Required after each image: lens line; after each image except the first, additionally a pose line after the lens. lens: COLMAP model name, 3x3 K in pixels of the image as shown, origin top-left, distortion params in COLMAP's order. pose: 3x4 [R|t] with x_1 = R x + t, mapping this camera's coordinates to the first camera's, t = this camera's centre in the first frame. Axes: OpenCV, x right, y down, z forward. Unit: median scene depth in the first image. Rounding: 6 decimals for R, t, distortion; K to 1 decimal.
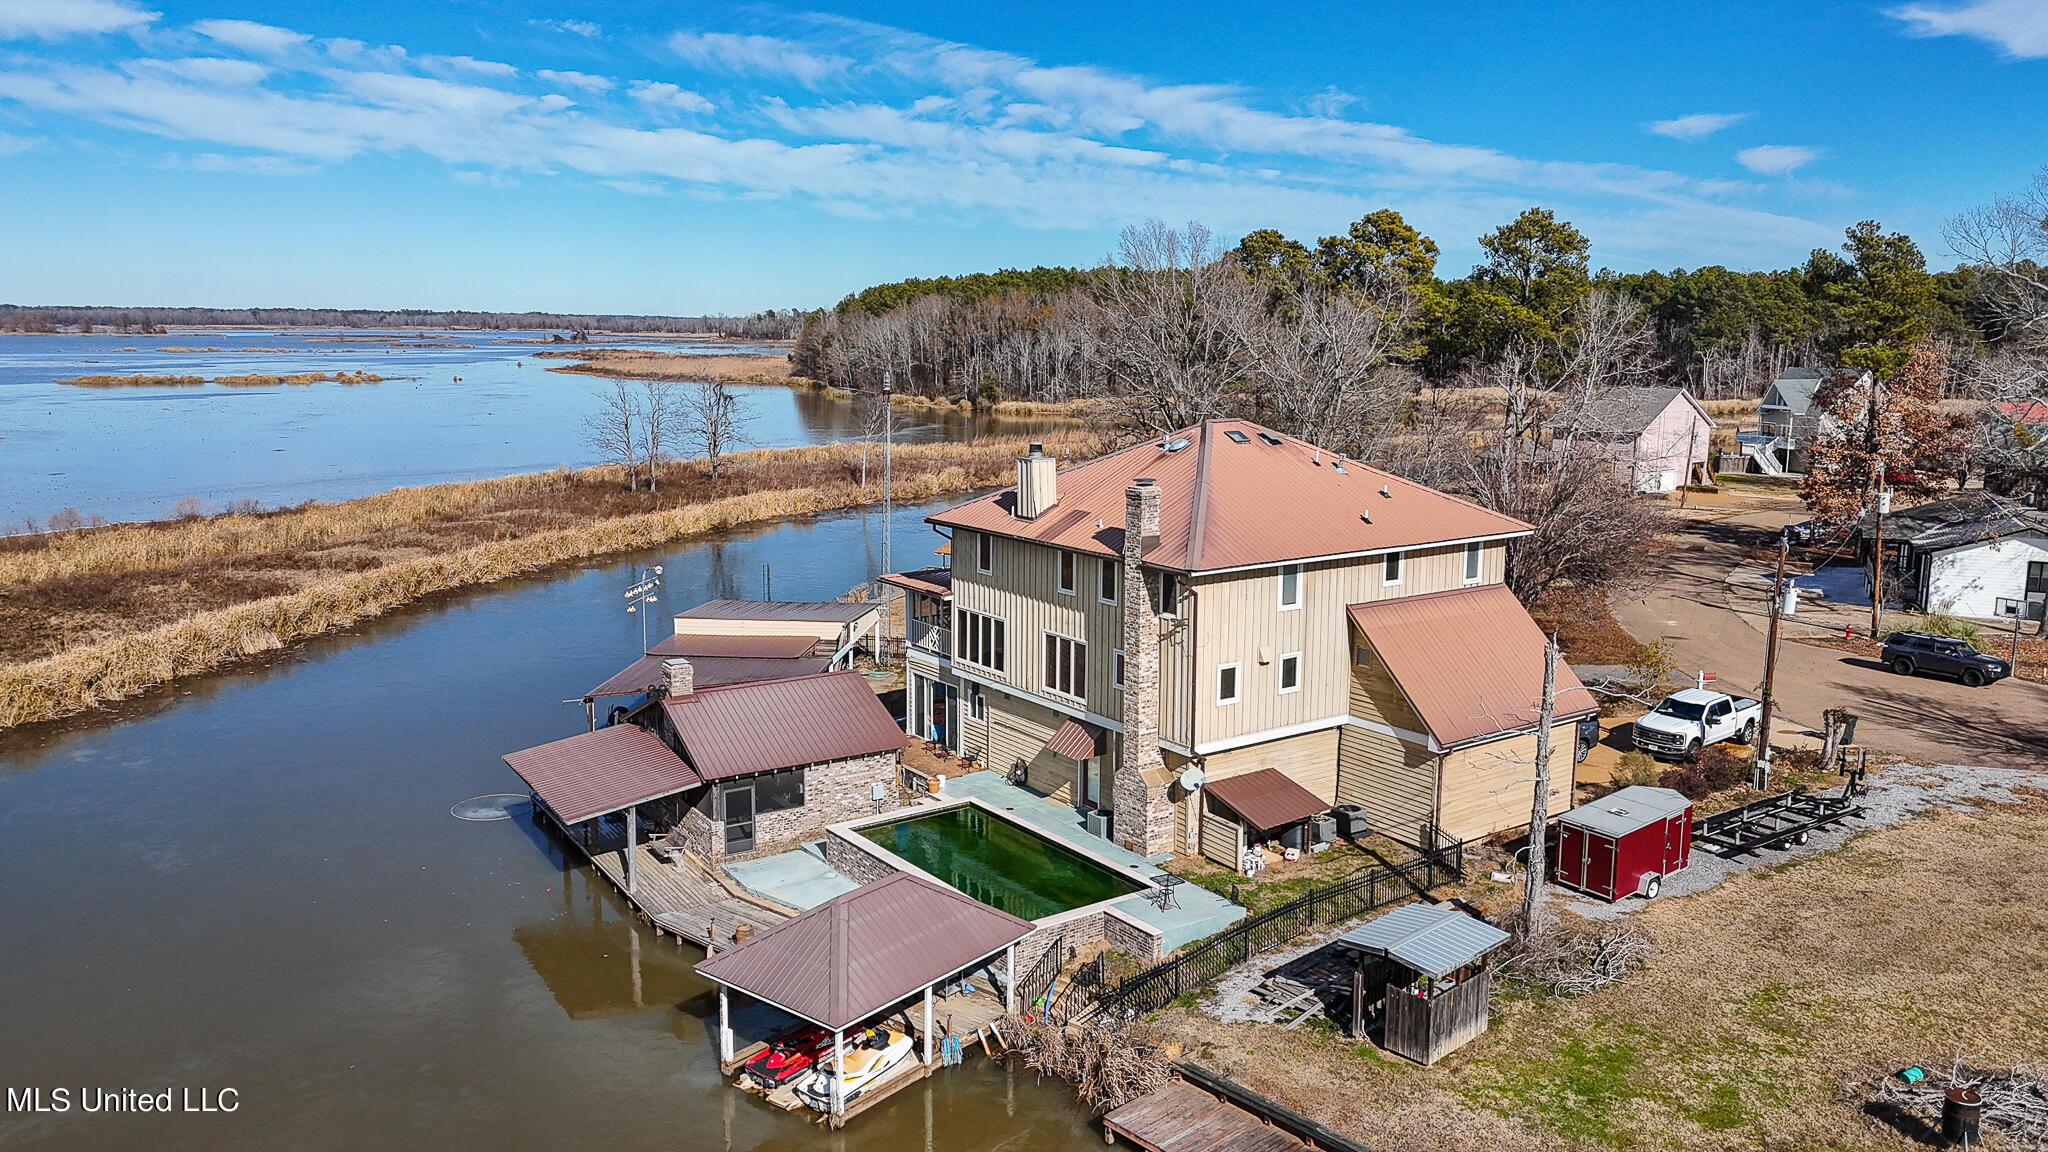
lens RADIAL K [[1501.4, 0, 1040.9], [0, 1501.4, 577.4], [0, 0, 1]] dist [0.068697, -0.047594]
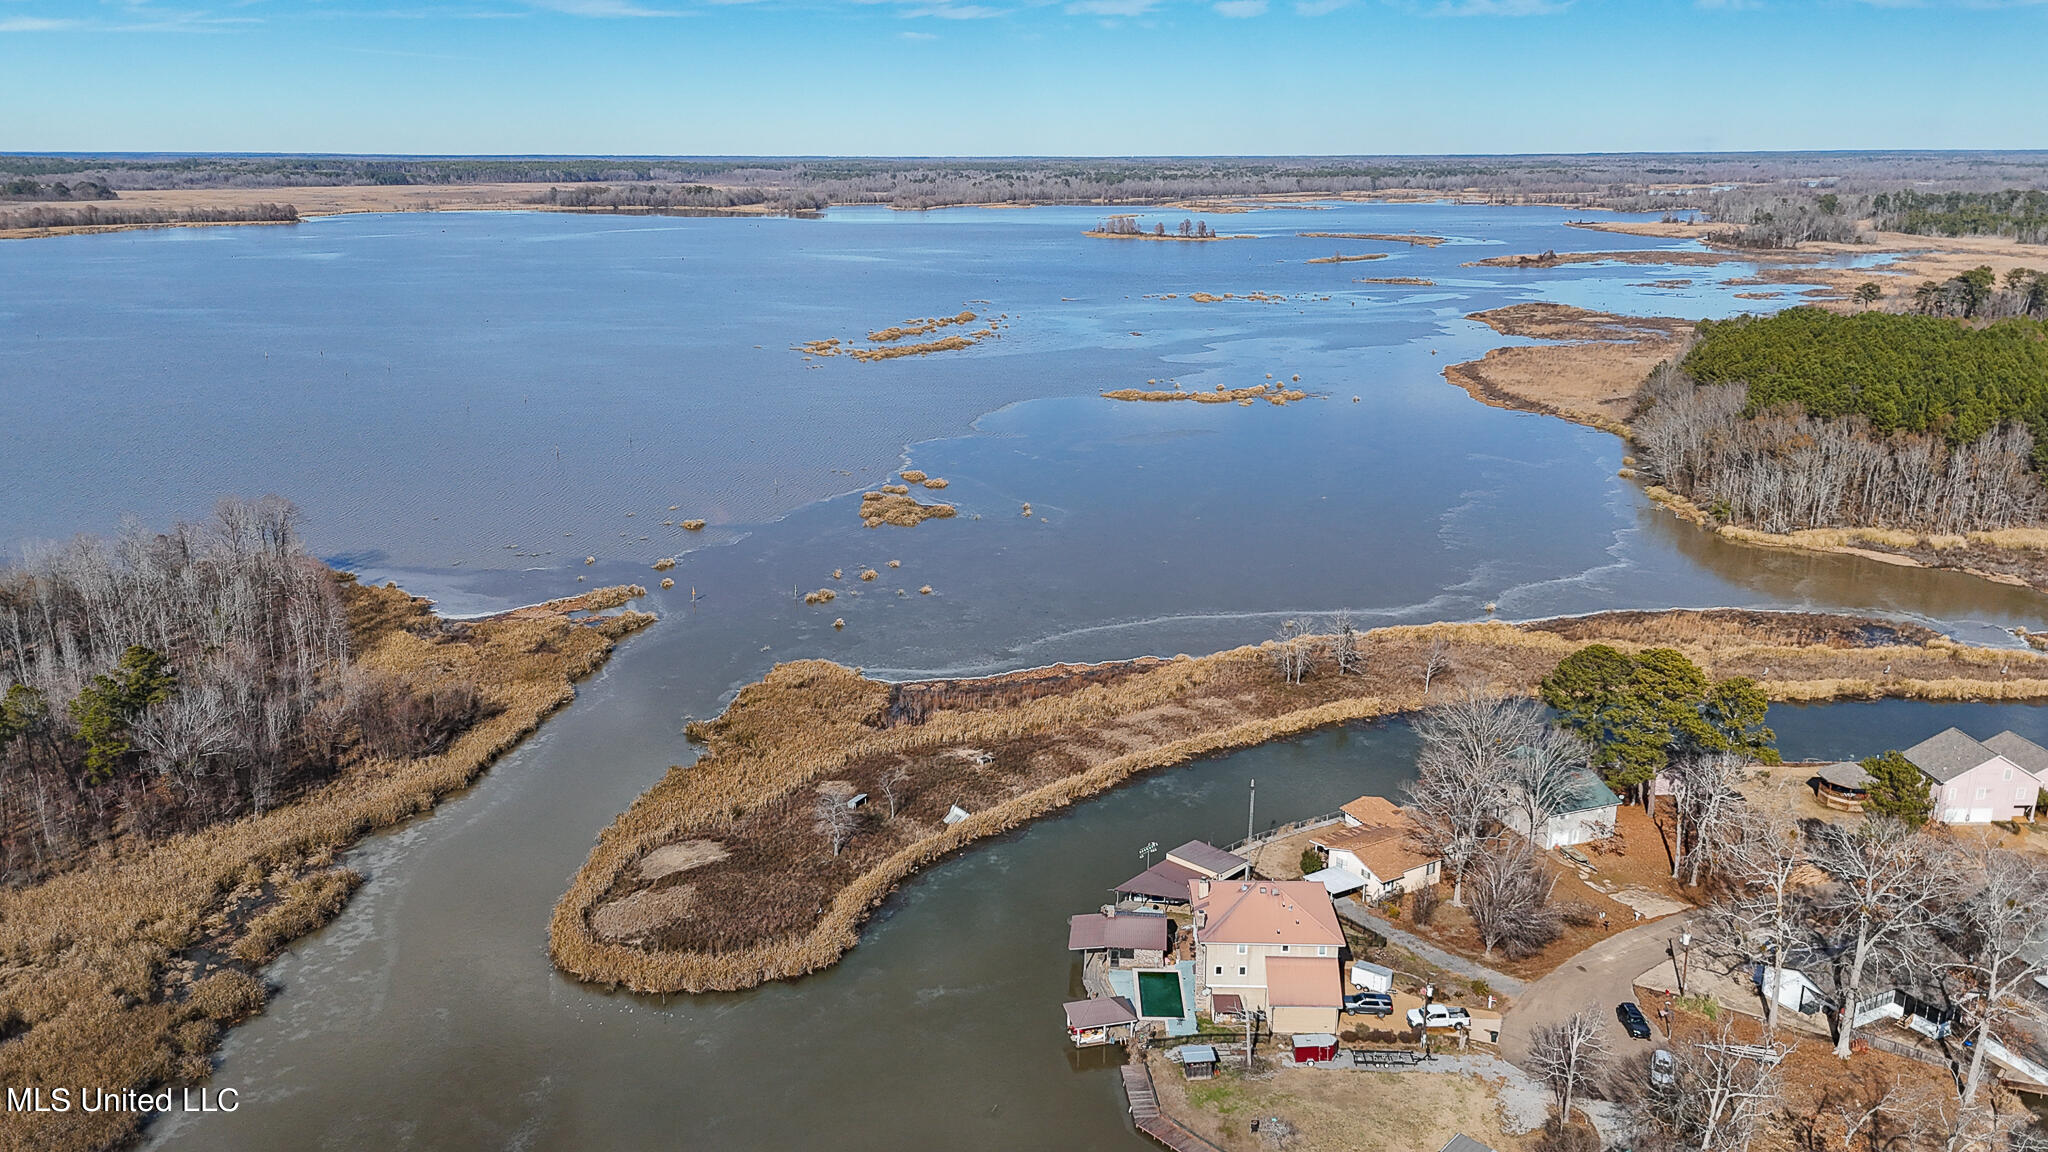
lens RADIAL K [[1501.4, 0, 1028.1], [0, 1501.4, 580.0], [0, 0, 1]] dist [0.068697, -0.047594]
pose [[0.797059, 0.165134, -0.580885, 0.191680], [-0.103146, 0.984980, 0.138478, -0.146604], [0.595027, -0.050460, 0.802120, -0.240341]]
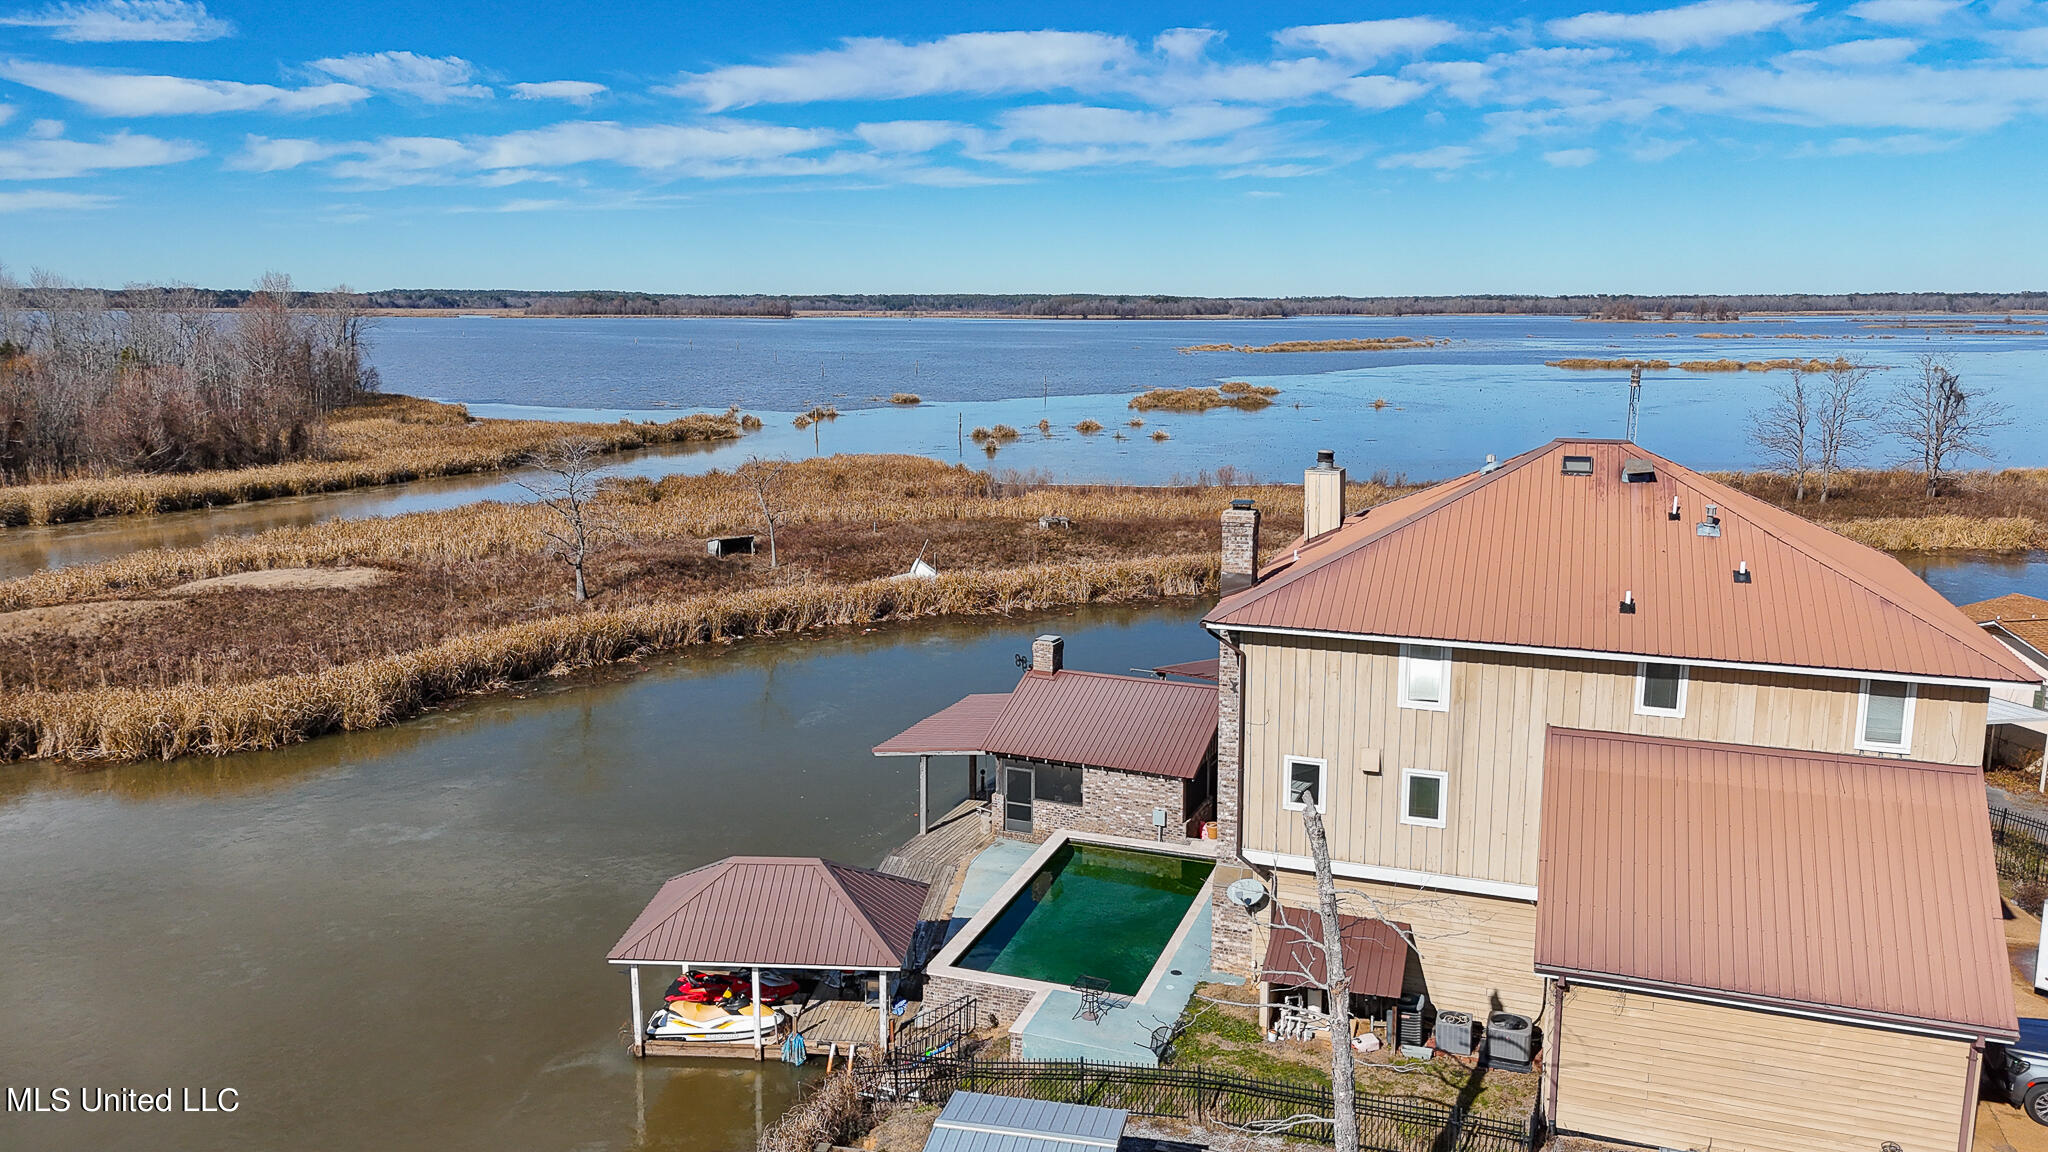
lens RADIAL K [[1501.4, 0, 1014.9], [0, 1501.4, 590.3], [0, 0, 1]] dist [0.068697, -0.047594]
pose [[0.562132, 0.151834, -0.812991, 0.071070], [-0.137917, 0.986449, 0.088869, -0.007919], [0.815467, 0.062169, 0.575455, 0.049115]]
